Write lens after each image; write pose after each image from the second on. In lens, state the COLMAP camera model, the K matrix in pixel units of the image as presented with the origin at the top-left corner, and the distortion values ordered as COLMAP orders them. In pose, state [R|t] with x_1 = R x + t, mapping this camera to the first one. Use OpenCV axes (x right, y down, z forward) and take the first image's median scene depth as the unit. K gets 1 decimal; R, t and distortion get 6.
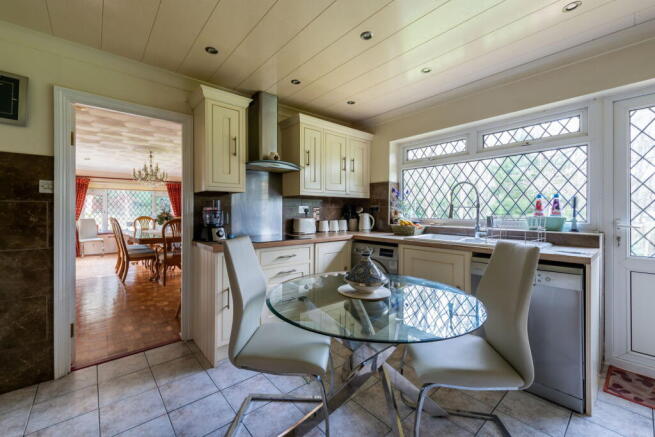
lens RADIAL K [[263.0, 0, 326.4], [0, 263.0, 213.9], [0, 0, 1]] dist [0.001674, 0.000089]
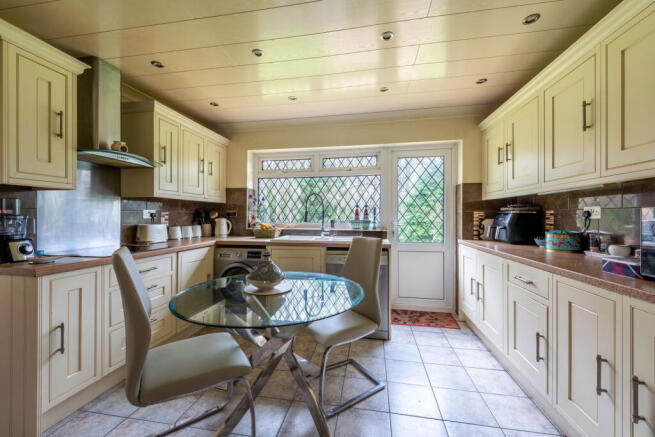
lens RADIAL K [[256.3, 0, 327.5], [0, 256.3, 218.5], [0, 0, 1]] dist [0.001255, -0.000088]
pose [[0.767655, -0.004193, 0.640850, -0.193028], [0.005434, 0.999985, 0.000033, 0.001205], [-0.640841, 0.003457, 0.767666, 0.006805]]
